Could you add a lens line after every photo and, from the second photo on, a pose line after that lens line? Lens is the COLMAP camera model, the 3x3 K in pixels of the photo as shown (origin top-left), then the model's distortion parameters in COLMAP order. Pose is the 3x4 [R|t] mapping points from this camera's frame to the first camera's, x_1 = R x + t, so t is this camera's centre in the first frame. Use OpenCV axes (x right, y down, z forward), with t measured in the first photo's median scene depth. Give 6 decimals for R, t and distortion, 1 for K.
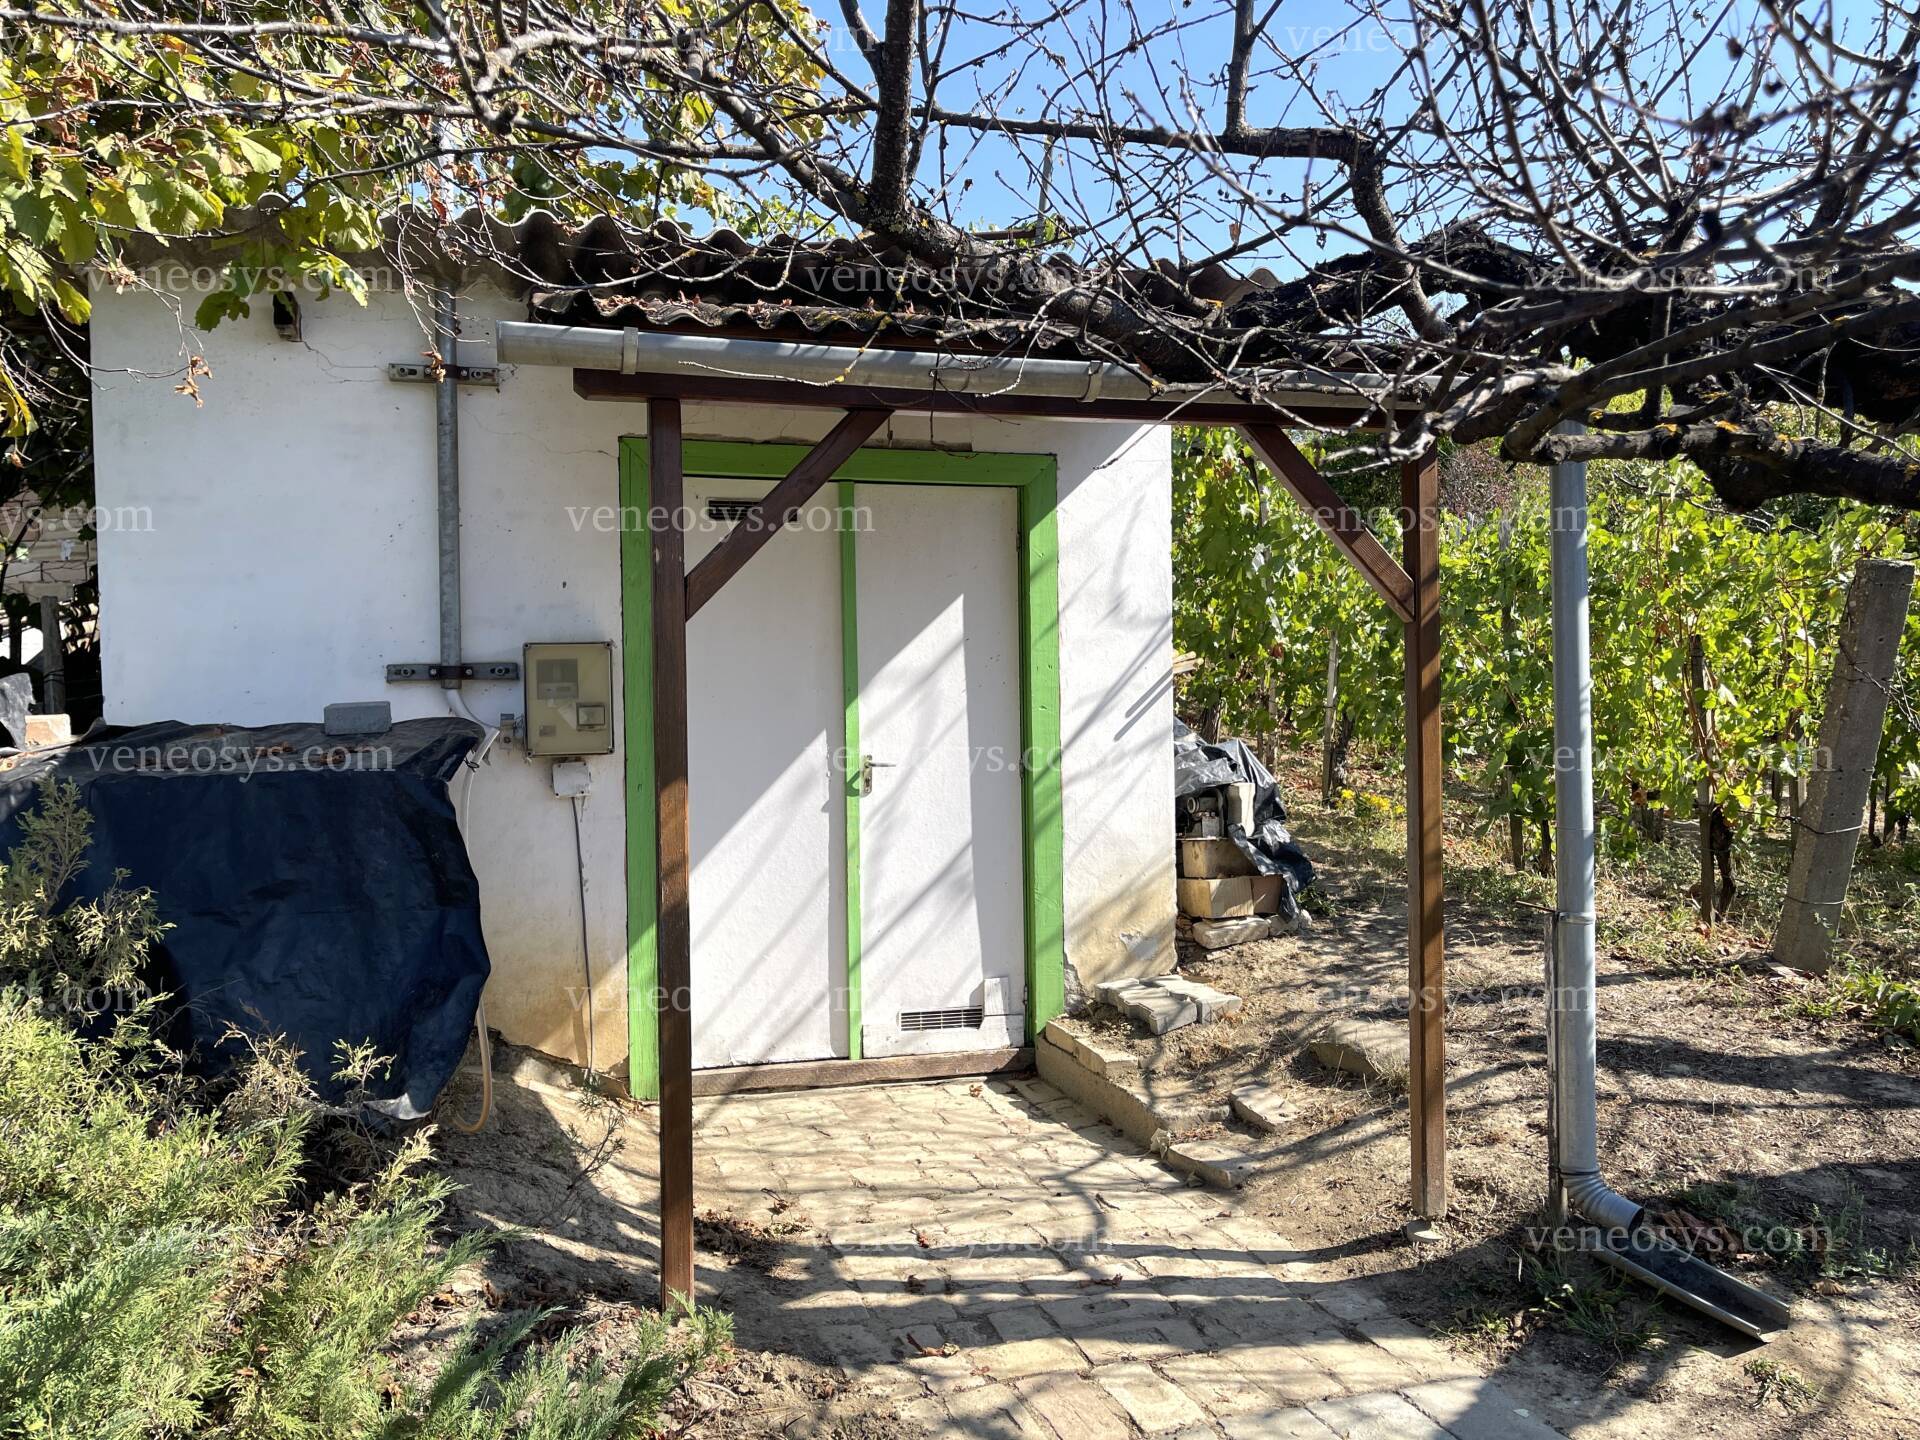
lens RADIAL K [[1520.7, 0, 974.4], [0, 1520.7, 714.7], [0, 0, 1]] dist [0.074477, -0.012709]
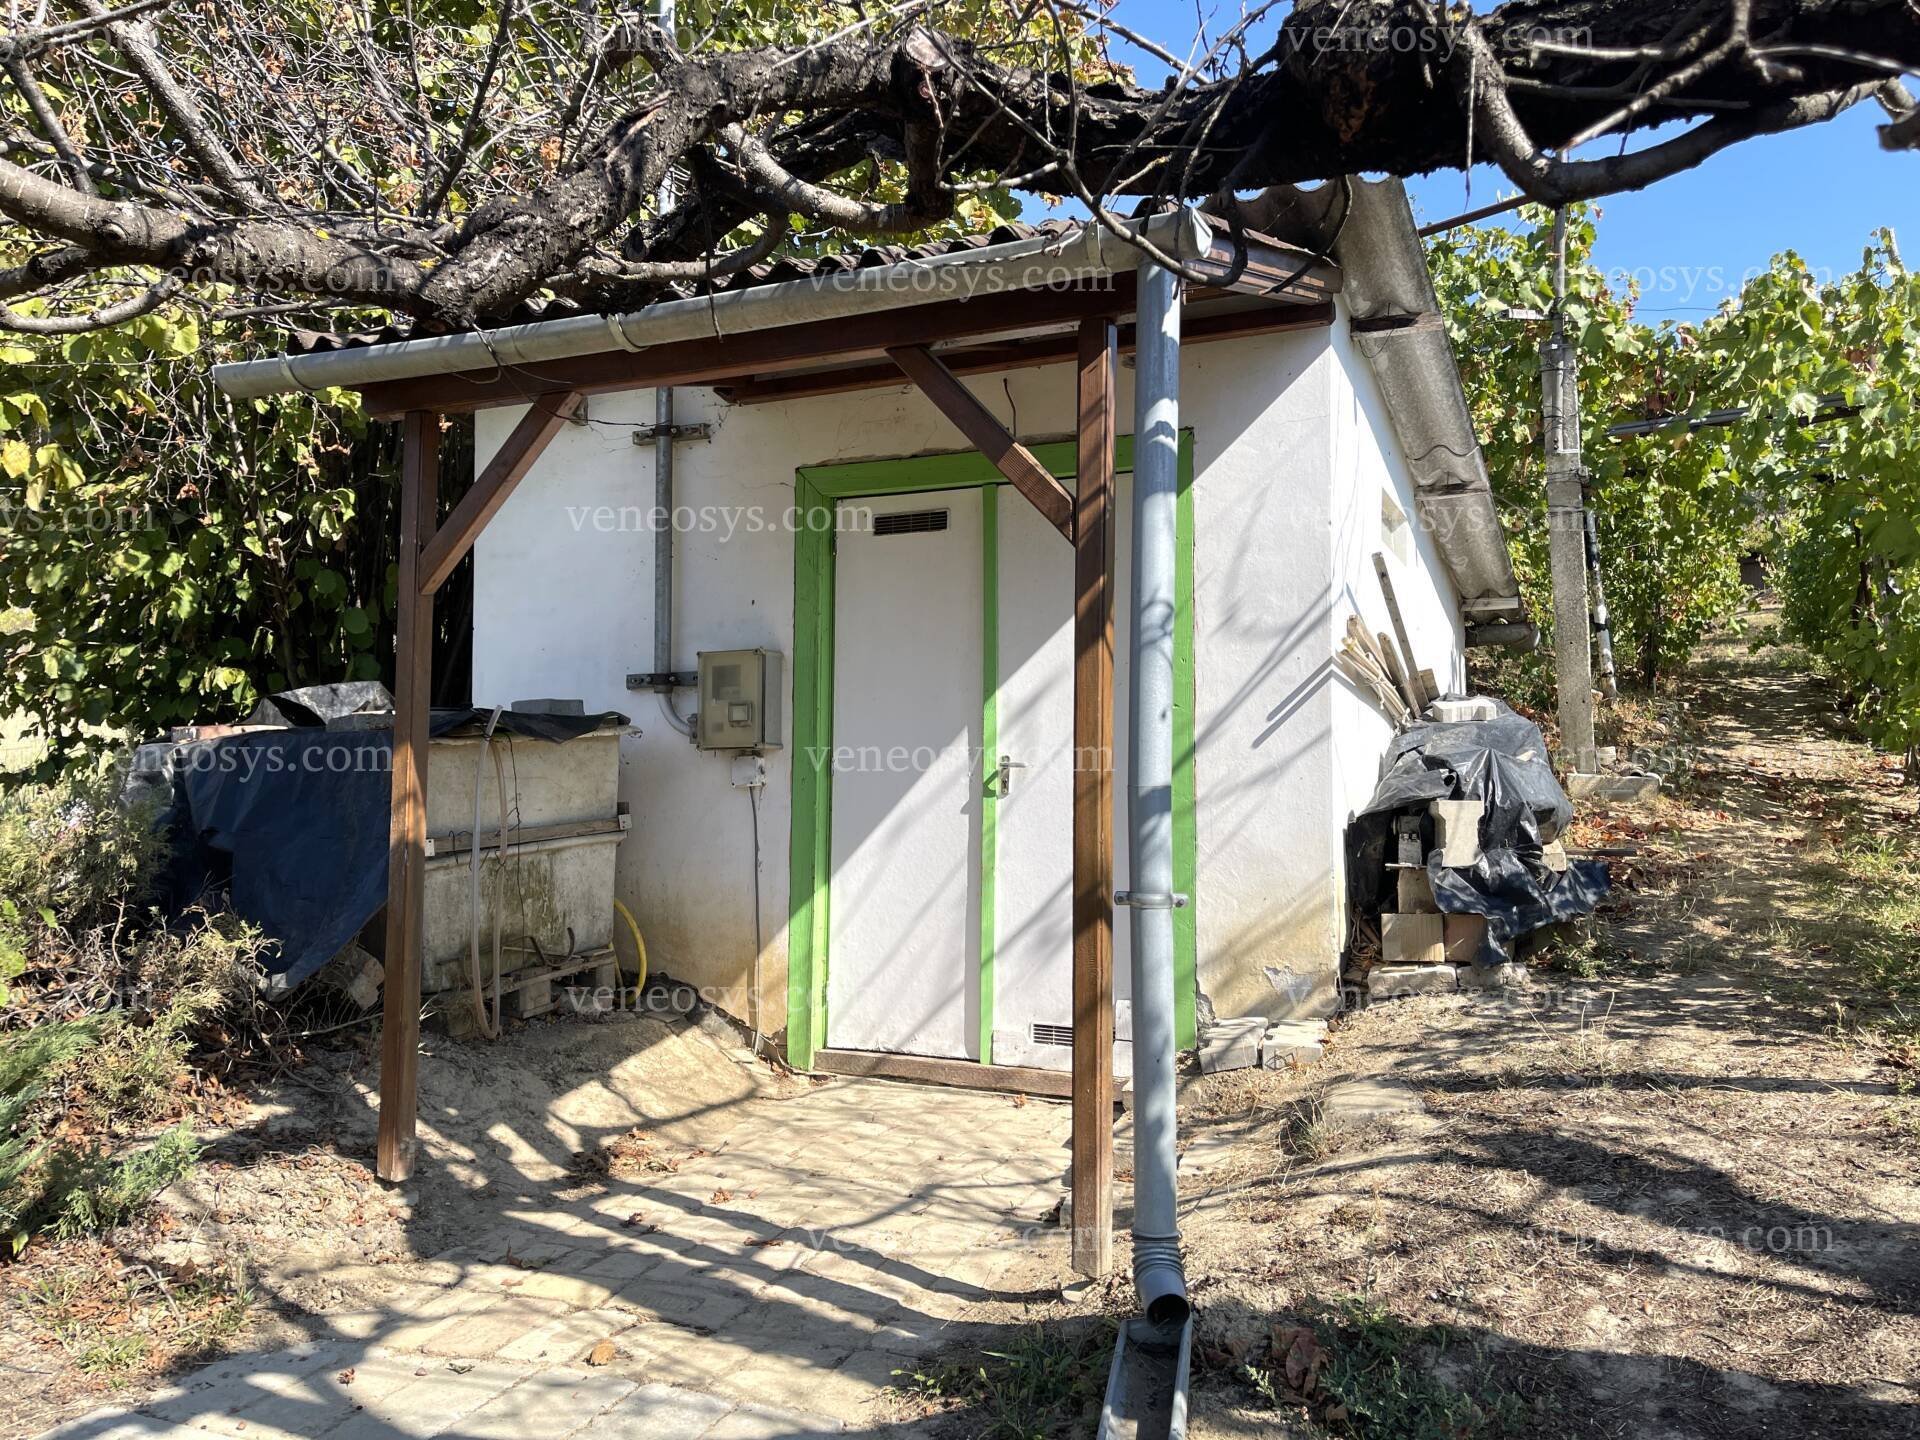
lens RADIAL K [[1520.7, 0, 974.4], [0, 1520.7, 714.7], [0, 0, 1]] dist [0.074477, -0.012709]
pose [[0.754544, -0.016841, -0.656033, 0.599782], [-0.019999, 0.998616, -0.048638, 0.051000], [0.655945, 0.049820, 0.753163, 0.252853]]
